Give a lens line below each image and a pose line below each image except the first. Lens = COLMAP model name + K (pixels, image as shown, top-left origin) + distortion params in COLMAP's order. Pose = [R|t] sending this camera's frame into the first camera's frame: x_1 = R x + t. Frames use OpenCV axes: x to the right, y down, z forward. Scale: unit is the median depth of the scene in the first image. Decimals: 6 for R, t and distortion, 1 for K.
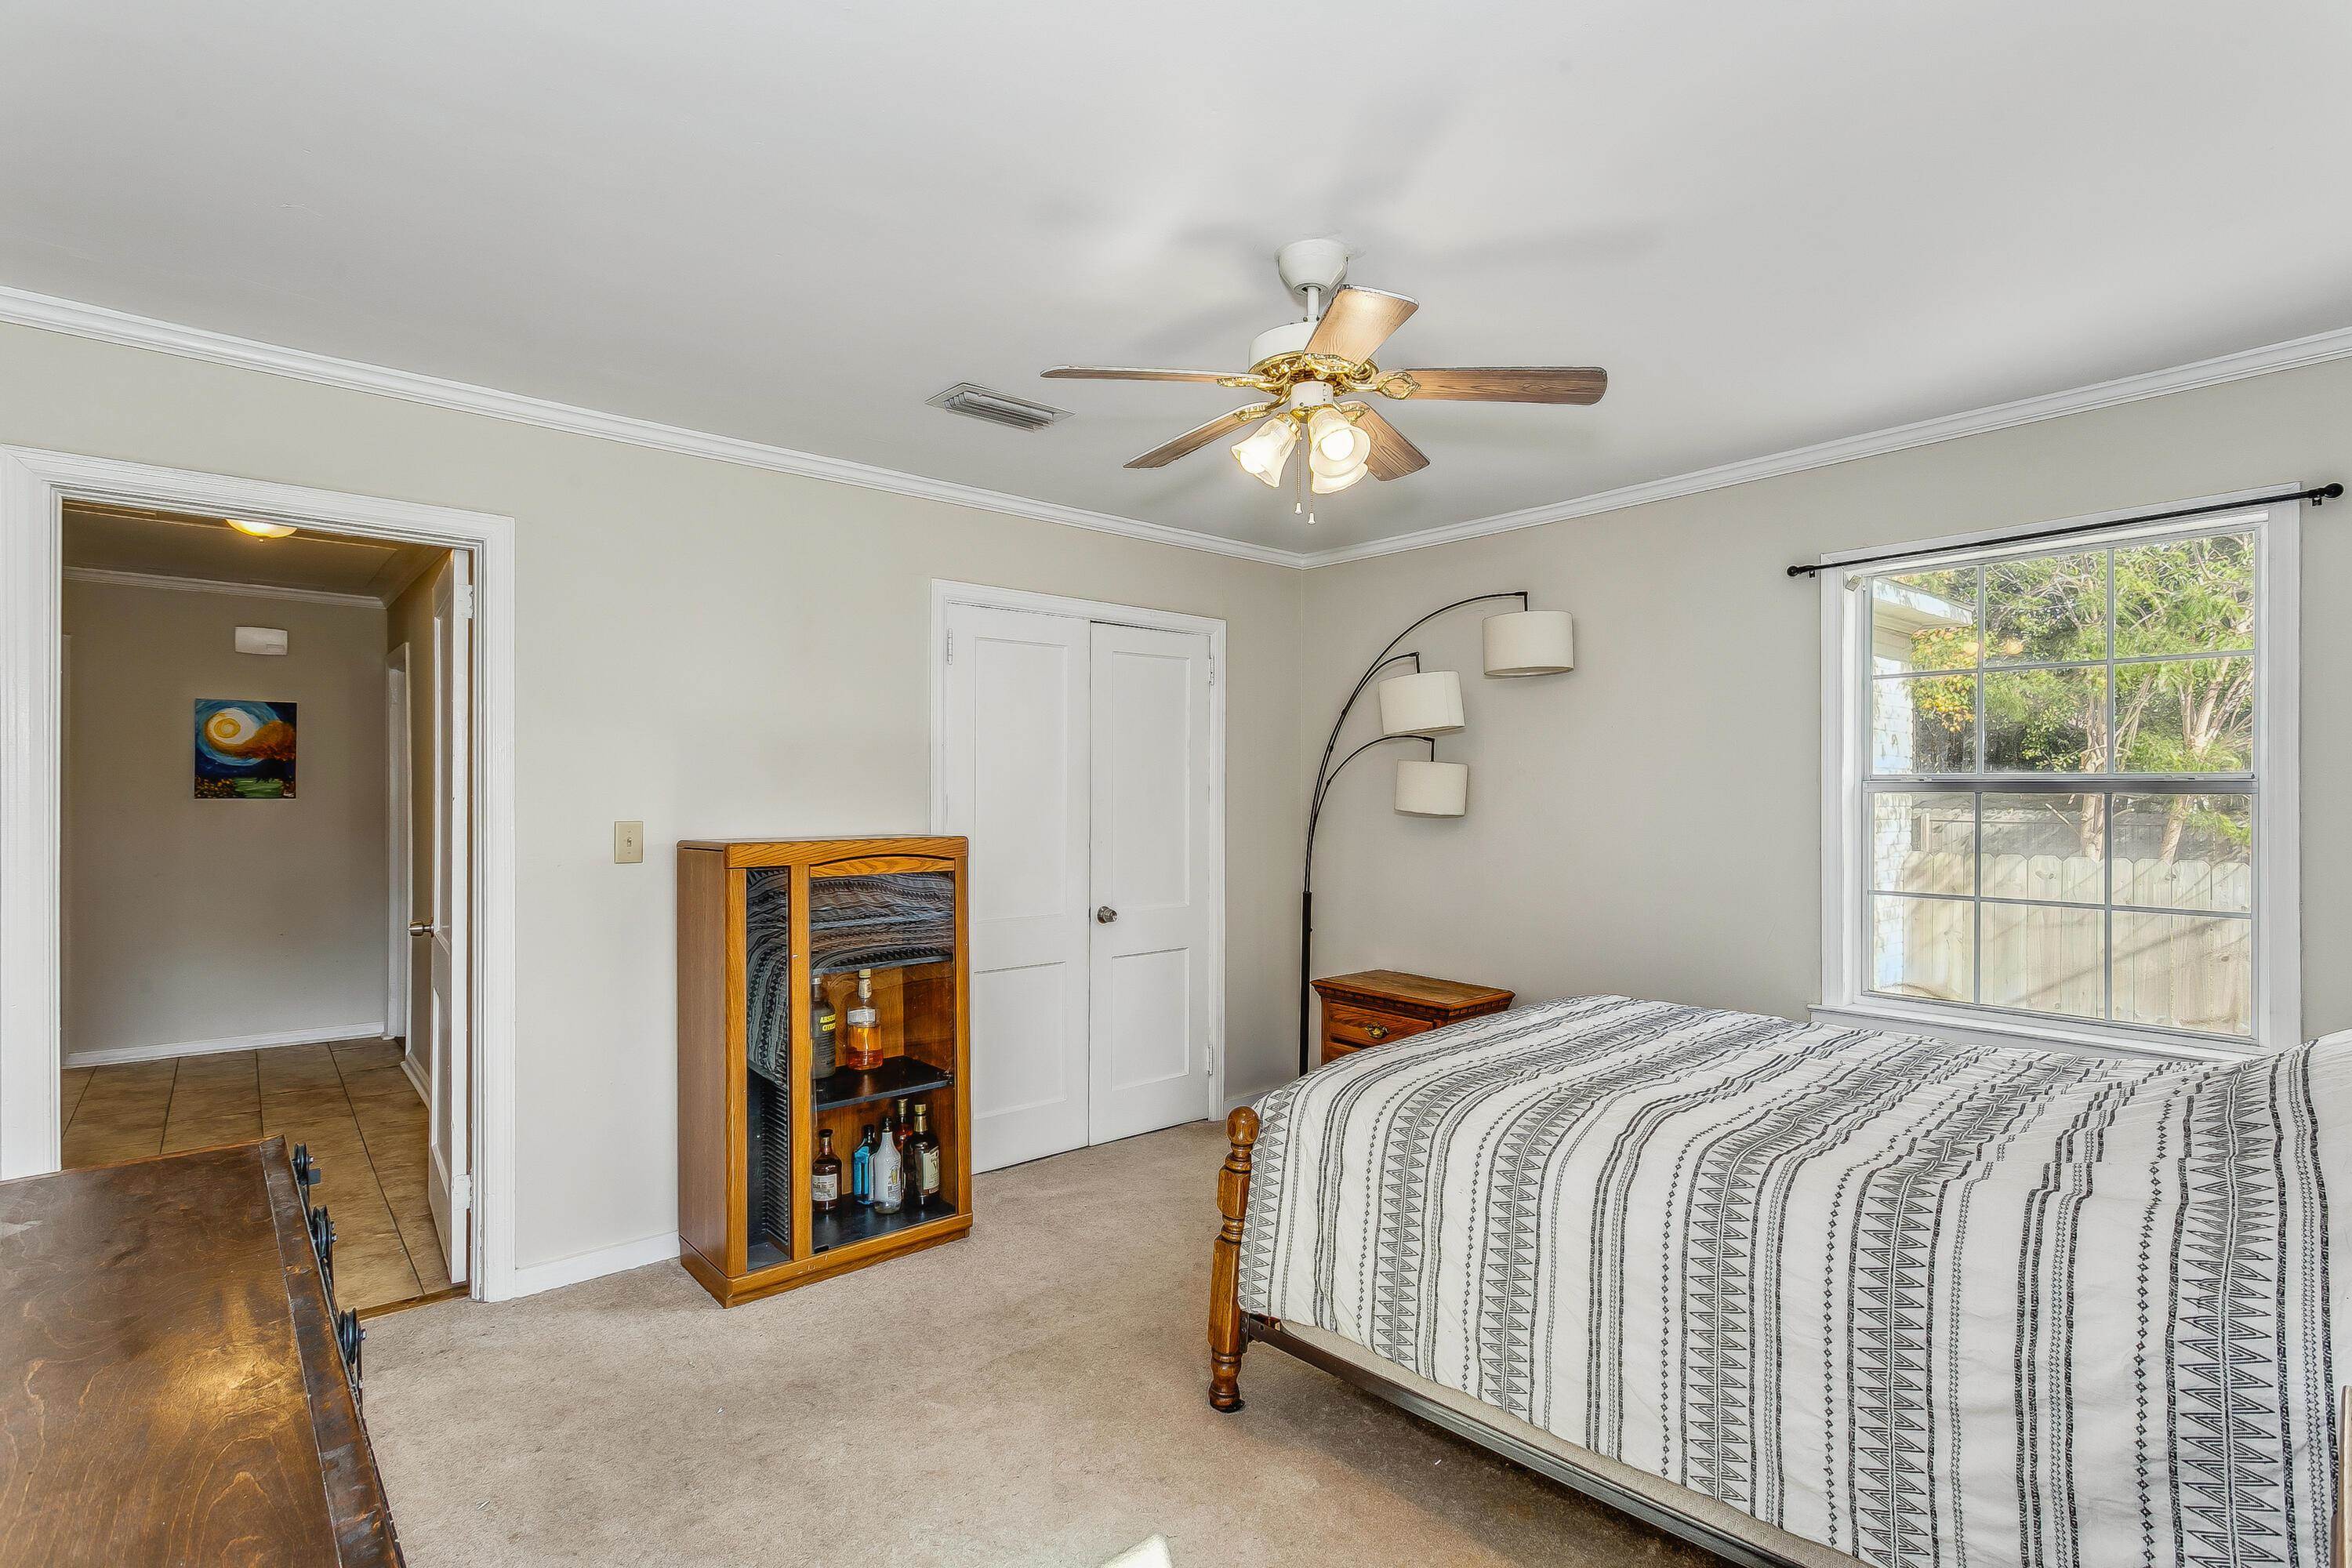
lens RADIAL K [[1135.8, 0, 1164.6], [0, 1135.8, 780.9], [0, 0, 1]] dist [0.003602, 0.001076]
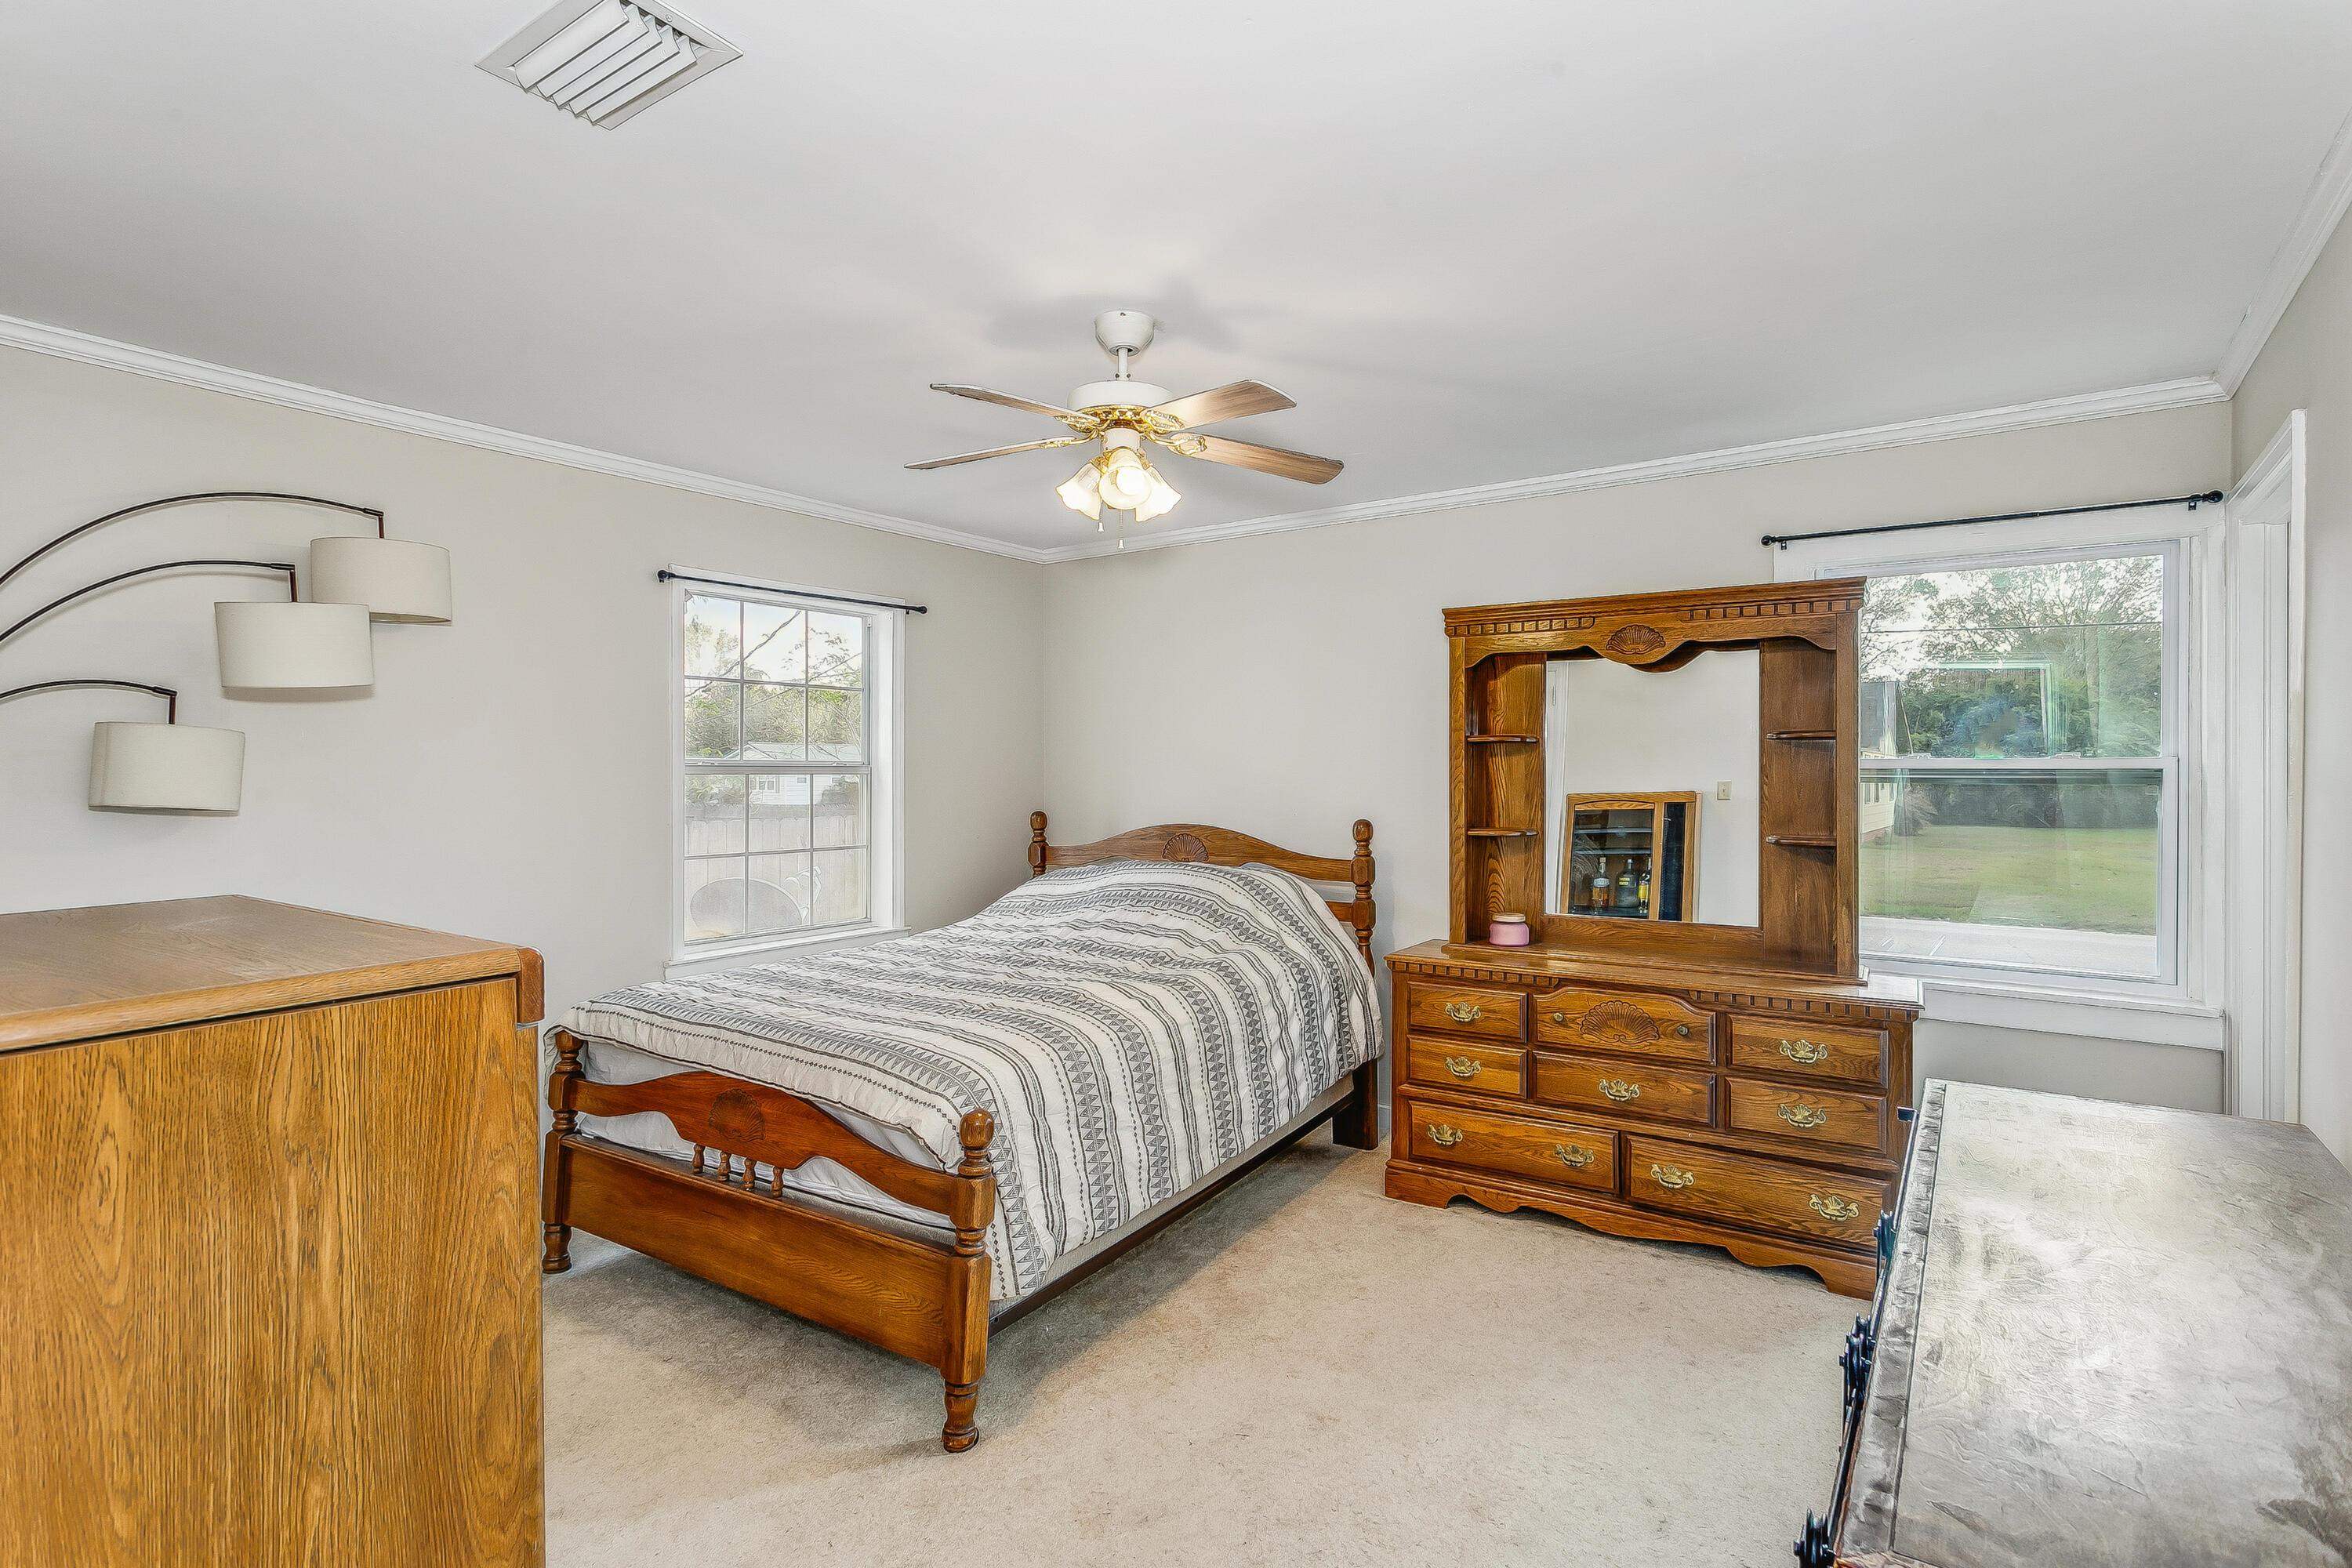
lens RADIAL K [[1135.8, 0, 1164.6], [0, 1135.8, 780.9], [0, 0, 1]] dist [0.003602, 0.001076]
pose [[-0.228350, -0.013055, 0.973492, -1.027965], [-0.004959, 0.999913, 0.012246, -0.002517], [-0.973567, -0.002031, -0.228394, 1.229017]]
